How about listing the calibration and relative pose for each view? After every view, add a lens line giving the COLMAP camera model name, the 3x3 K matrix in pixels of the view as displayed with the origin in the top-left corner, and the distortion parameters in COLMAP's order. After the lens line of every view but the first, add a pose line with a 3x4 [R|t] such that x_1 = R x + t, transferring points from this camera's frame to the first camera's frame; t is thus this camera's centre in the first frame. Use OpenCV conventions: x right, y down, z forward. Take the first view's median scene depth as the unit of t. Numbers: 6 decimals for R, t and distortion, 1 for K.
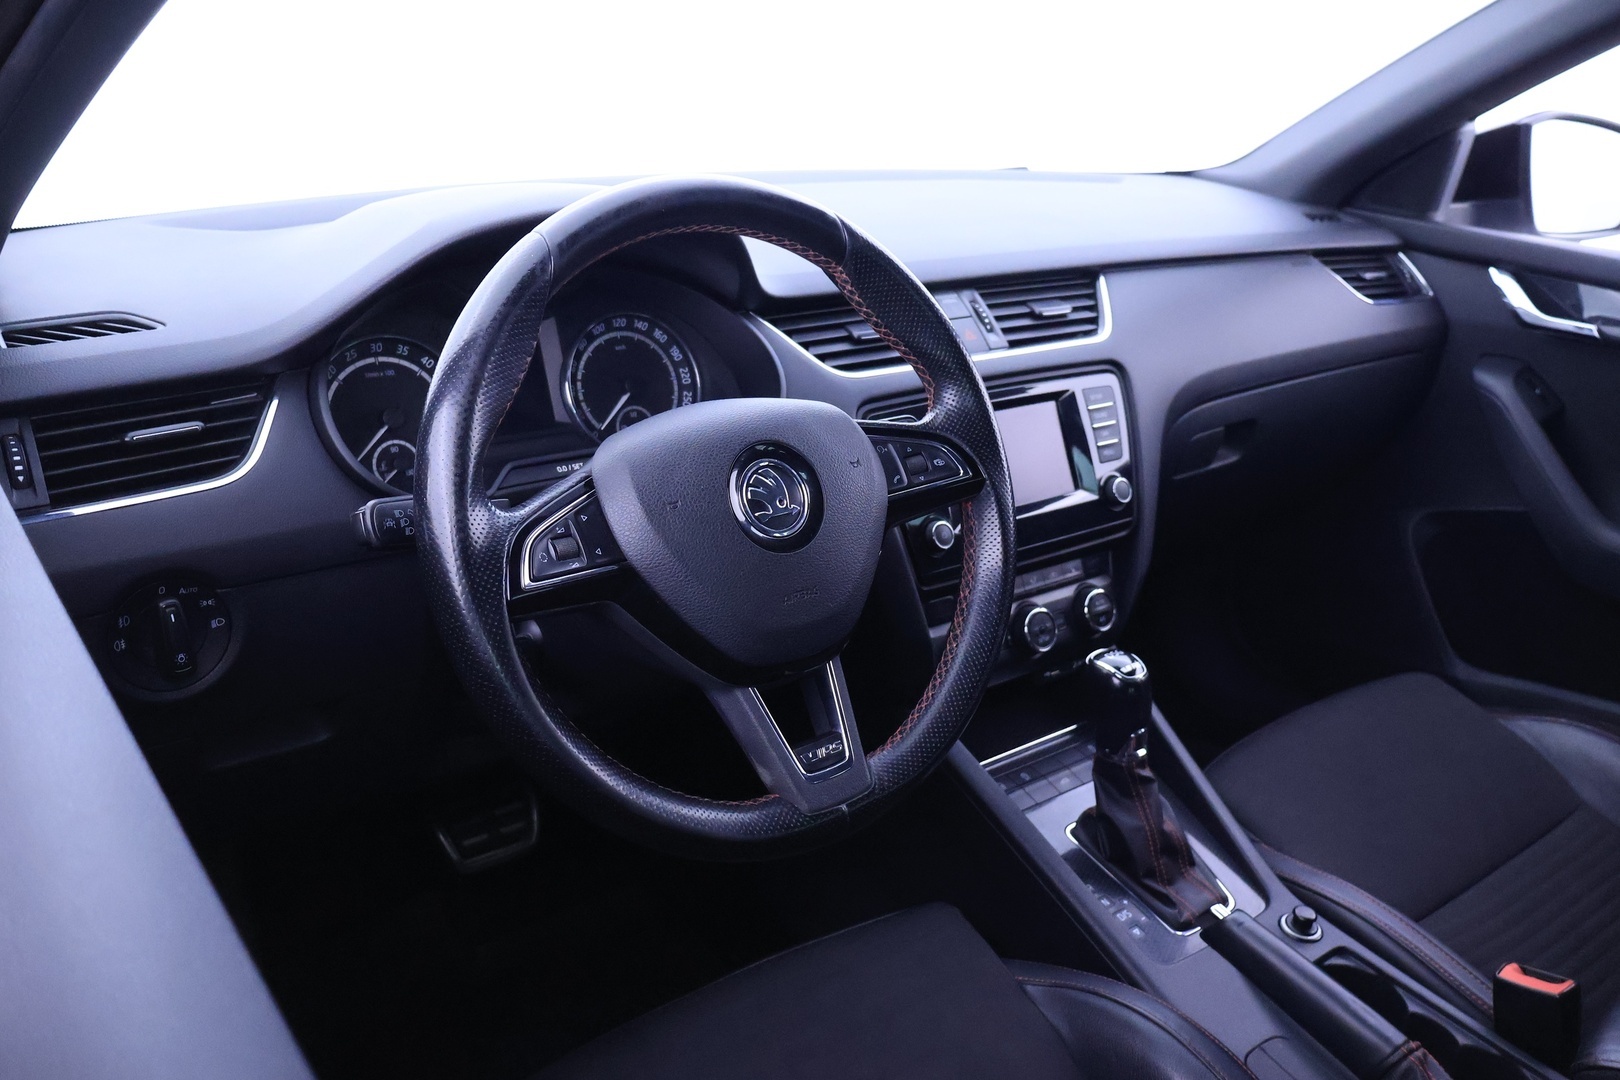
lens RADIAL K [[1357.2, 0, 802.1], [0, 1357.2, 532.3], [0, 0, 1]] dist [0.017109, -0.017197]
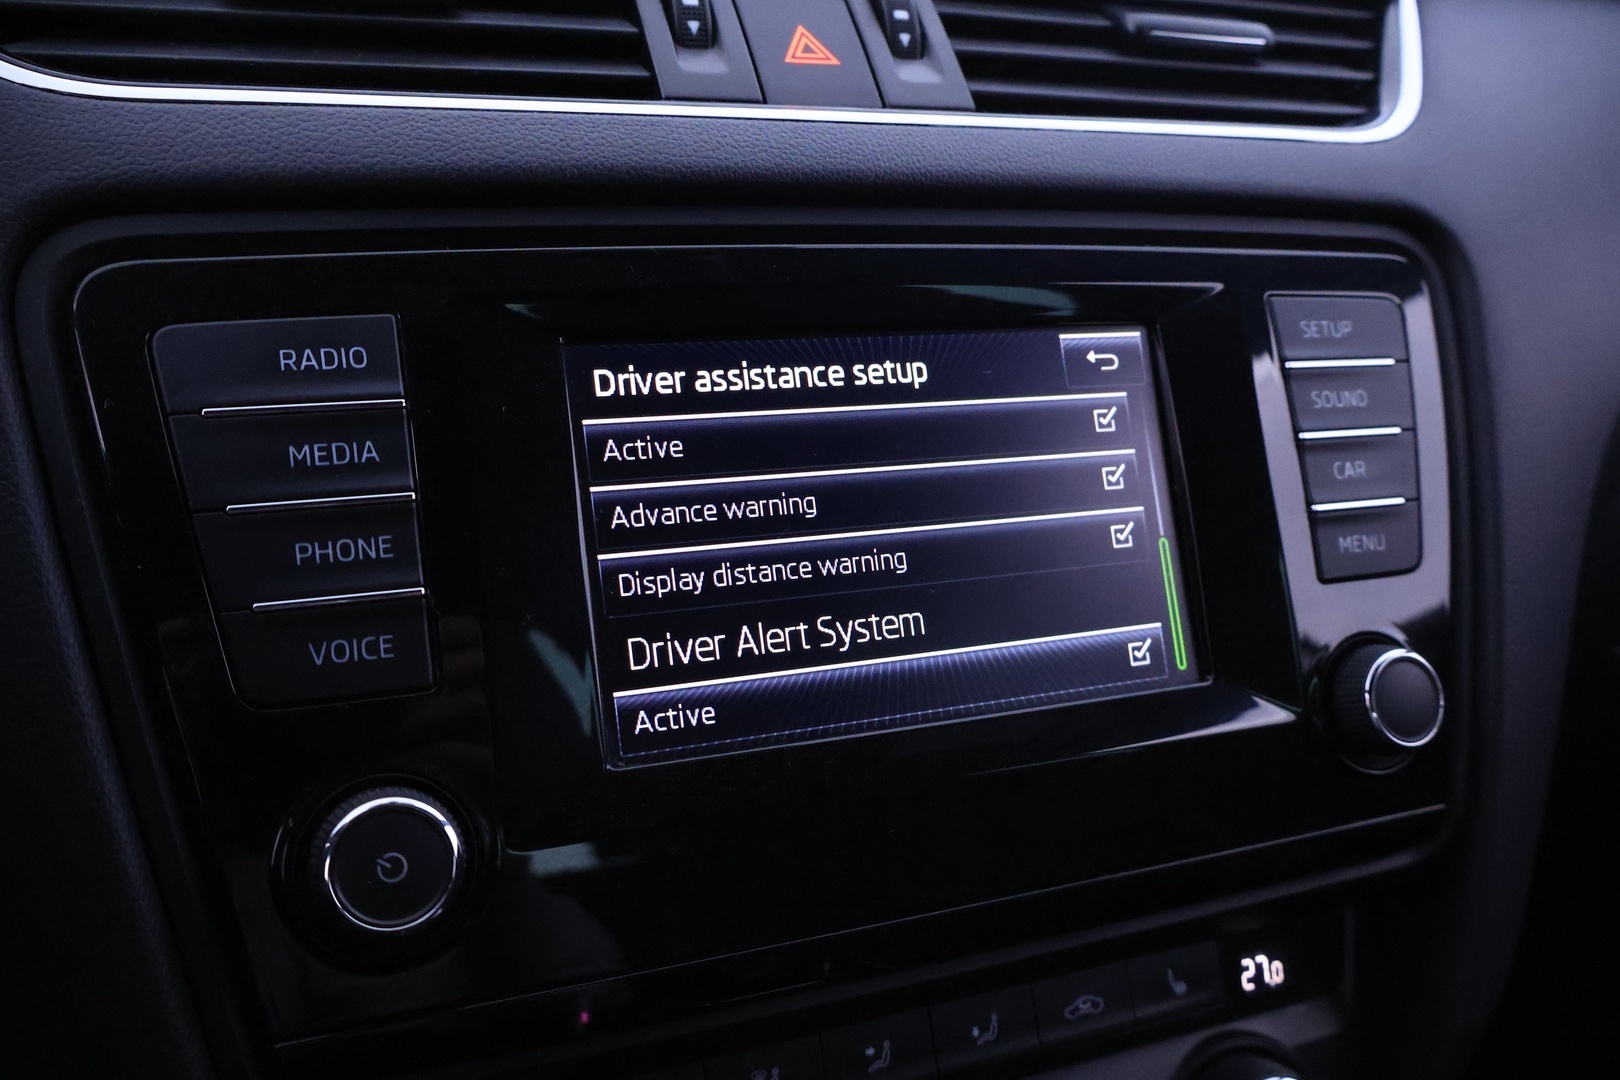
lens RADIAL K [[1357.2, 0, 812.4], [0, 1357.2, 540.9], [0, 0, 1]] dist [0.017109, -0.017197]
pose [[0.965732, 0.079208, -0.247159, 0.211655], [-0.092060, 0.994914, -0.040867, -0.043965], [0.242665, 0.062220, 0.968113, 0.811911]]
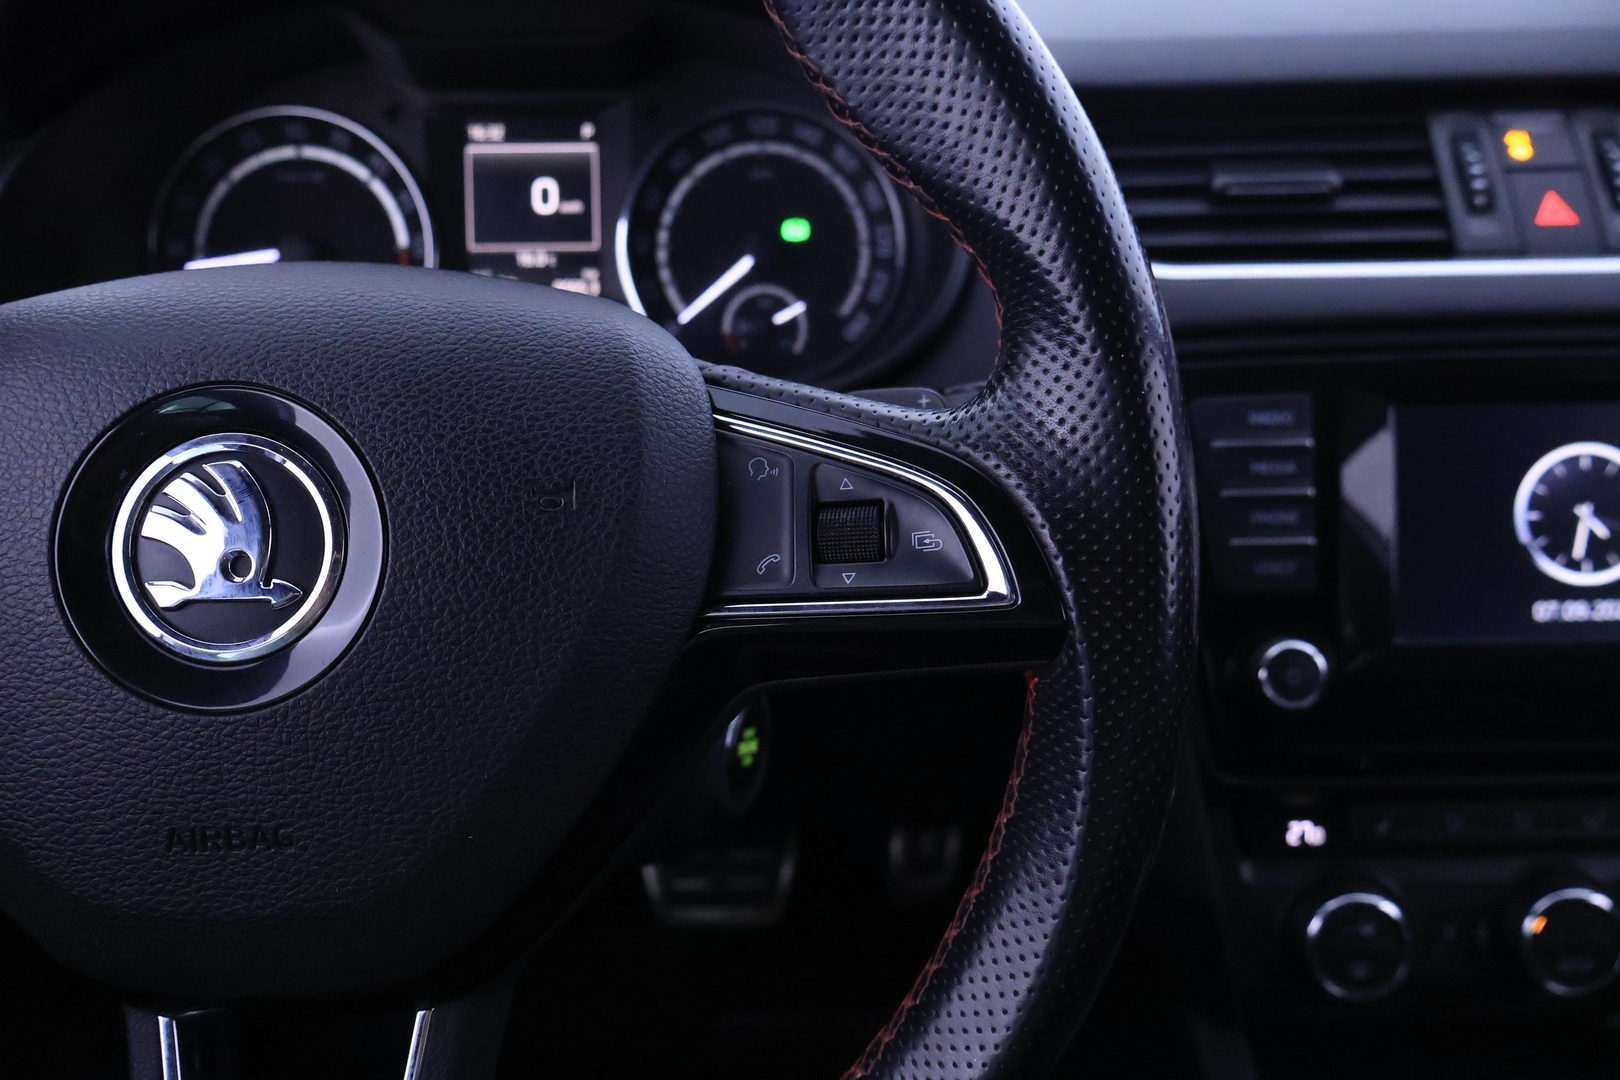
lens RADIAL K [[1357.2, 0, 839.4], [0, 1357.2, 539.6], [0, 0, 1]] dist [0.017109, -0.017197]
pose [[0.802467, 0.214516, -0.556804, 0.217144], [-0.167380, 0.976603, 0.135021, -0.072414], [0.572740, -0.015152, 0.819597, 0.573759]]
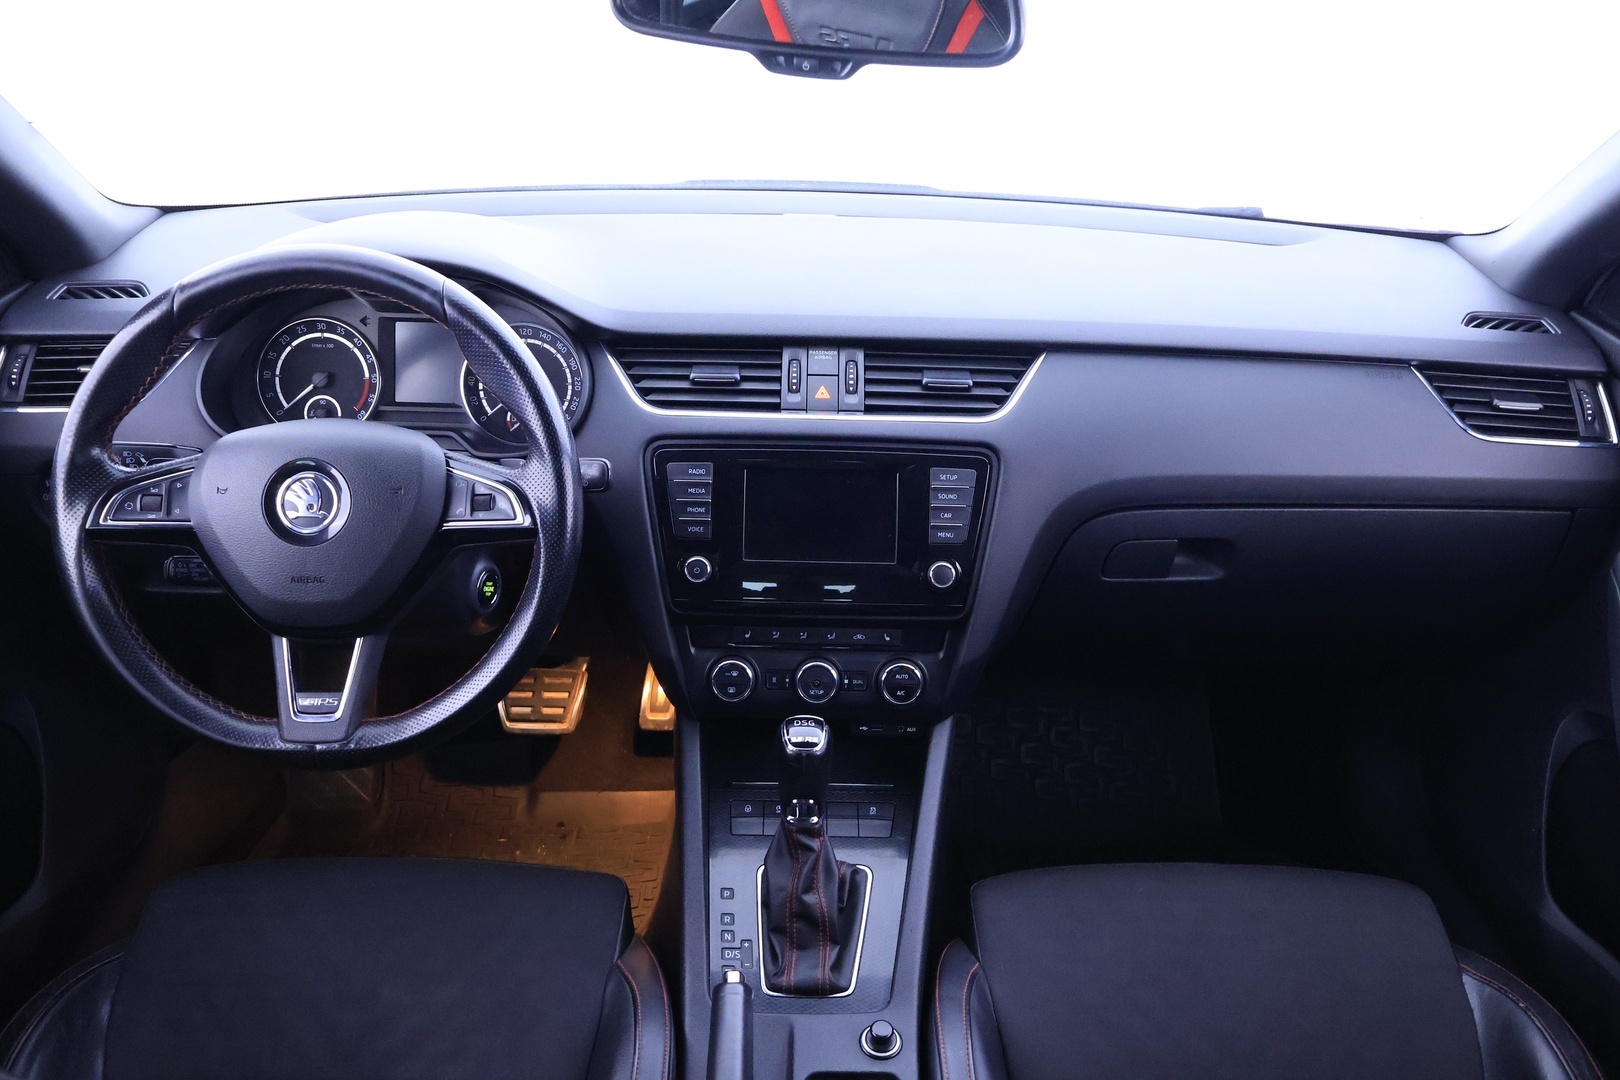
lens RADIAL K [[1357.2, 0, 817.9], [0, 1357.2, 542.8], [0, 0, 1]] dist [0.017109, -0.017197]
pose [[0.794521, 0.248325, -0.554140, 0.785506], [-0.204825, 0.968675, 0.140412, -0.193781], [0.571649, 0.001942, 0.820496, 0.150764]]
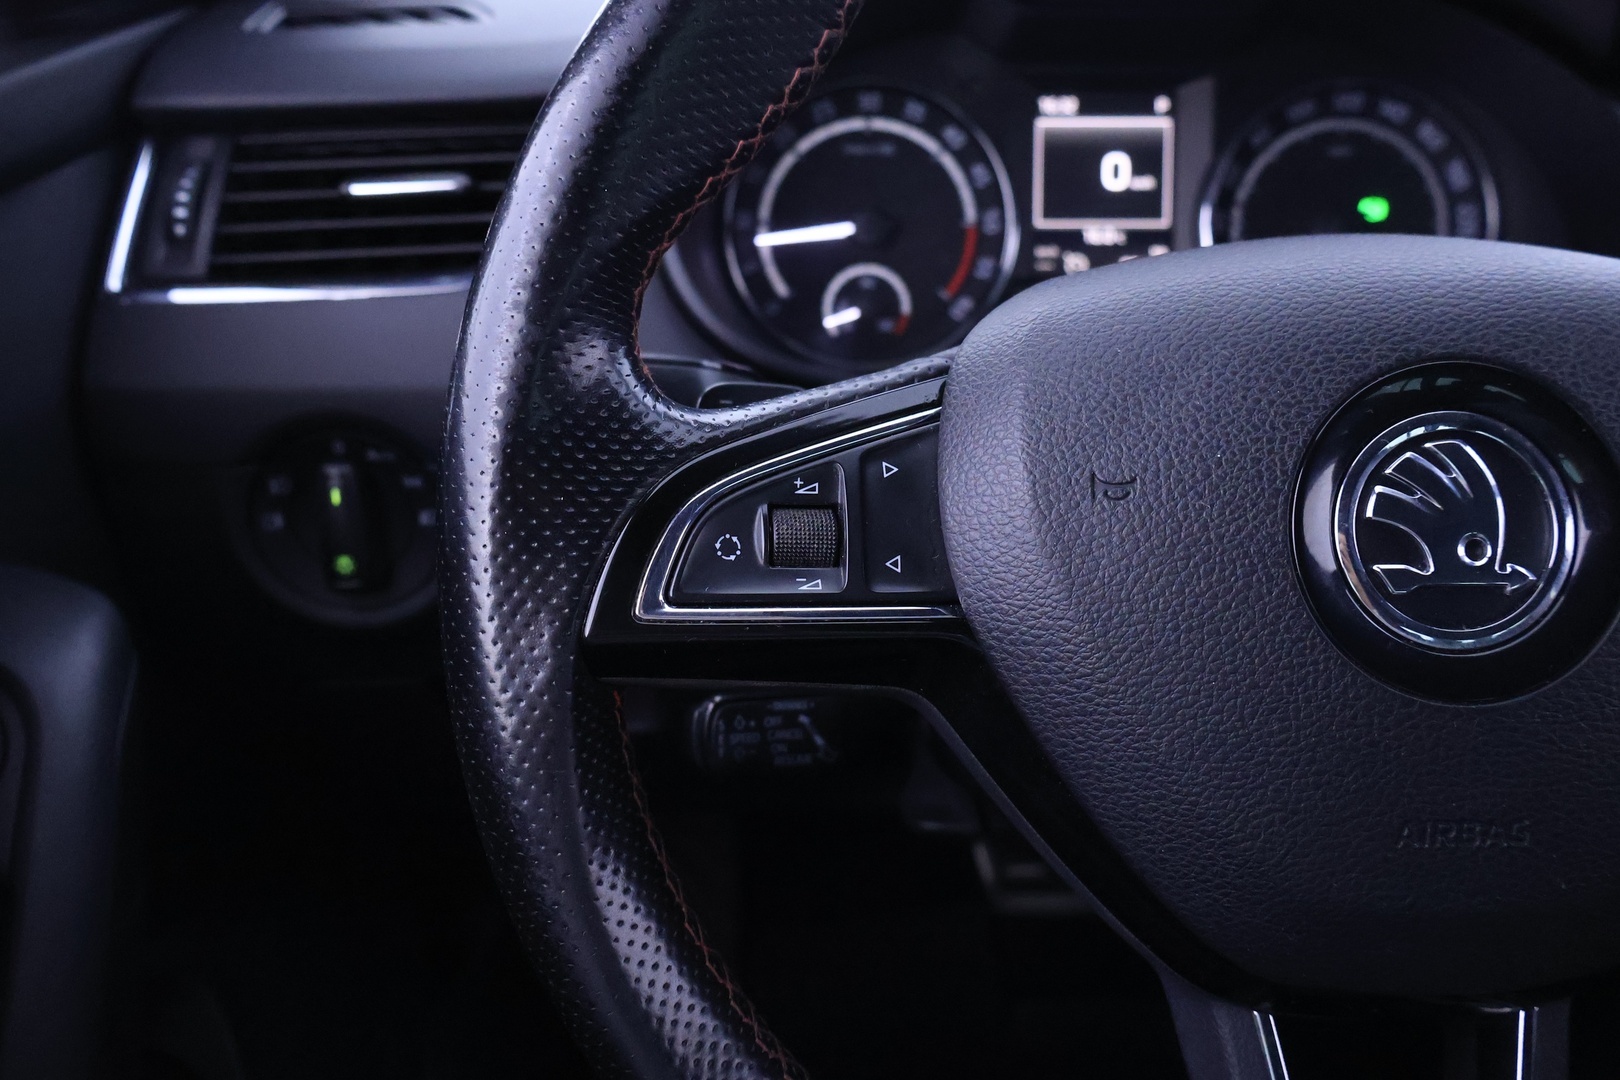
lens RADIAL K [[1357.2, 0, 812.3], [0, 1357.2, 545.1], [0, 0, 1]] dist [0.017109, -0.017197]
pose [[0.798542, 0.233952, -0.554614, 0.029166], [-0.180119, 0.972033, 0.150694, -0.031180], [0.574358, -0.020439, 0.818349, 0.450588]]
